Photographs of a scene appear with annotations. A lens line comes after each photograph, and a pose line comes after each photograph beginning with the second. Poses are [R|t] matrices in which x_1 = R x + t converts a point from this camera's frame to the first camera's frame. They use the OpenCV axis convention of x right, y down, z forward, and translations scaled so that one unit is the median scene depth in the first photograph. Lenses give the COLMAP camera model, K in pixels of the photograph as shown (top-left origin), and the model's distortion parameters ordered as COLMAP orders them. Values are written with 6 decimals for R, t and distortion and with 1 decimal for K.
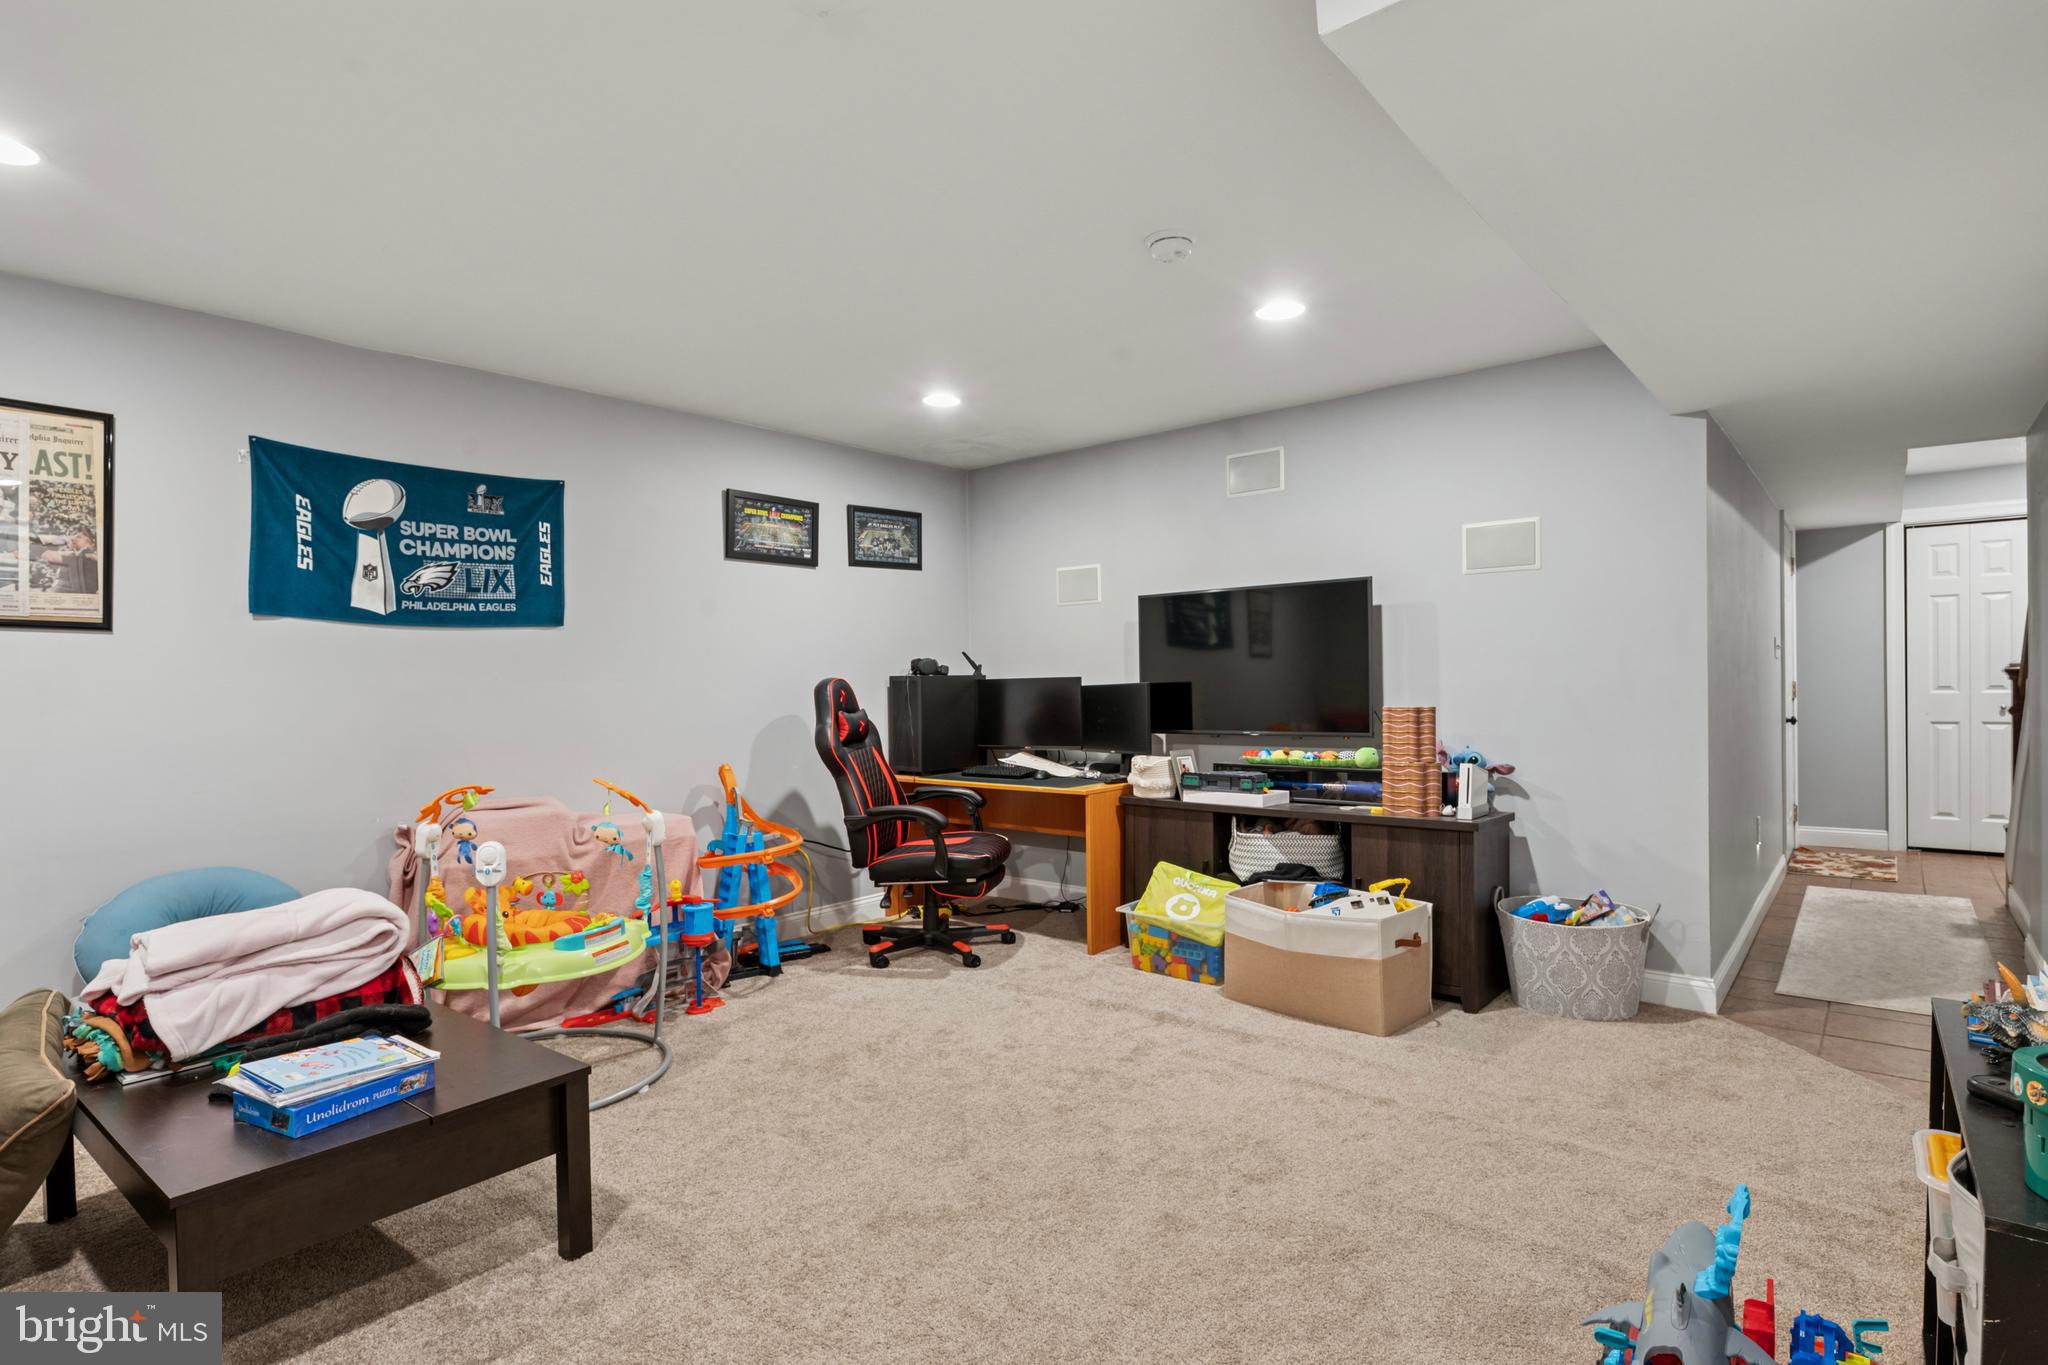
lens RADIAL K [[1003.7, 0, 1036.8], [0, 1003.7, 672.3], [0, 0, 1]] dist [-0.002892, -0.008548]
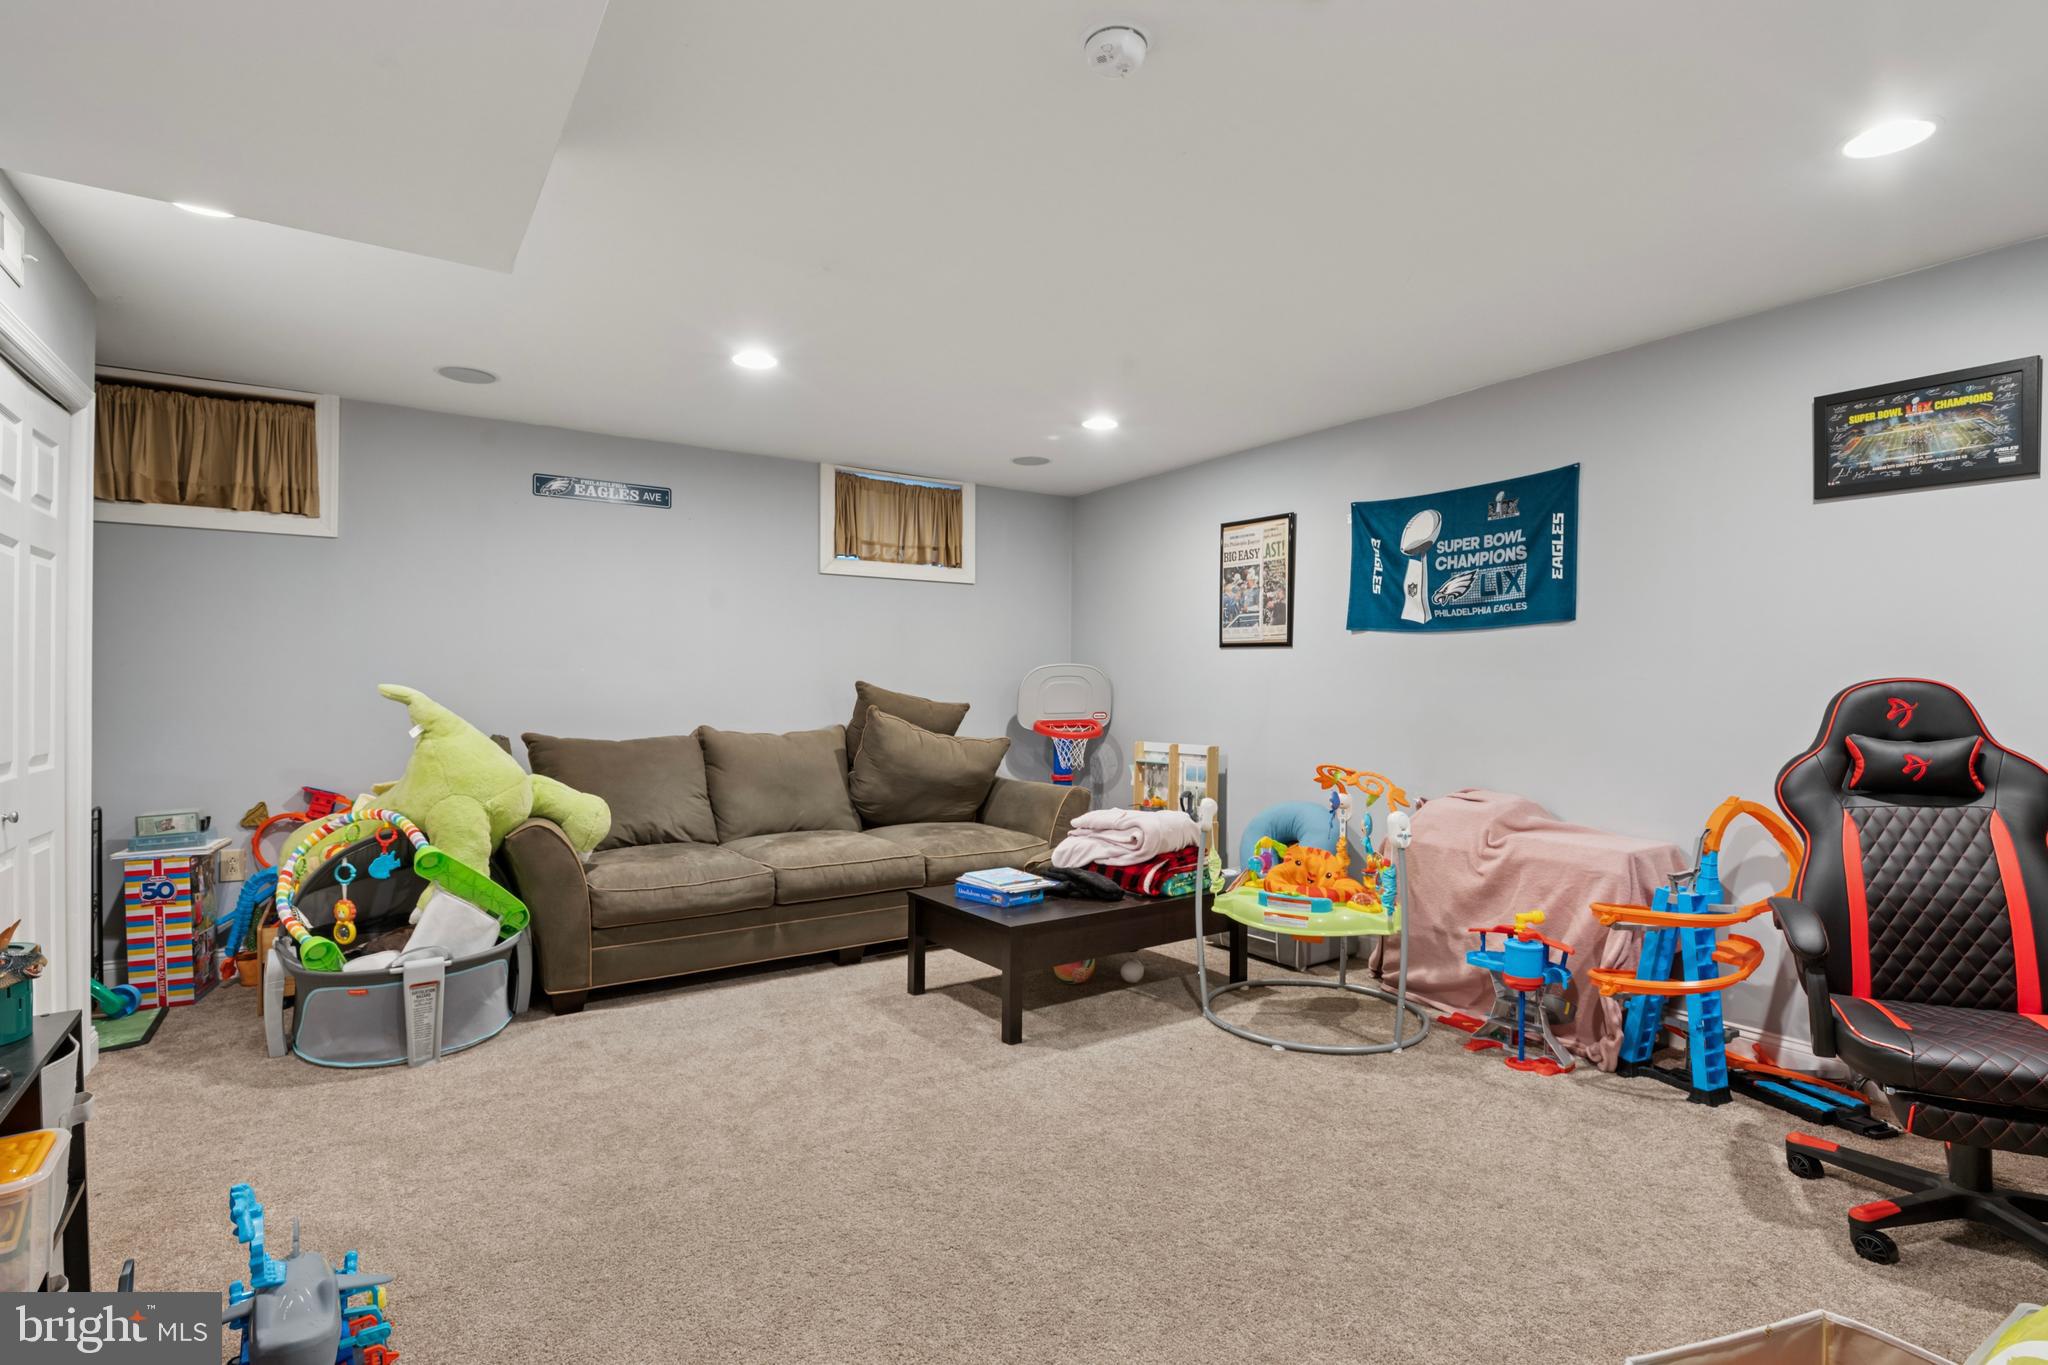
lens RADIAL K [[1003.7, 0, 1036.8], [0, 1003.7, 672.3], [0, 0, 1]] dist [-0.002892, -0.008548]
pose [[-0.273590, -0.000445, -0.961846, 0.597959], [0.006833, 0.999974, -0.002406, 0.000643], [0.961822, -0.007231, -0.273580, 0.836270]]
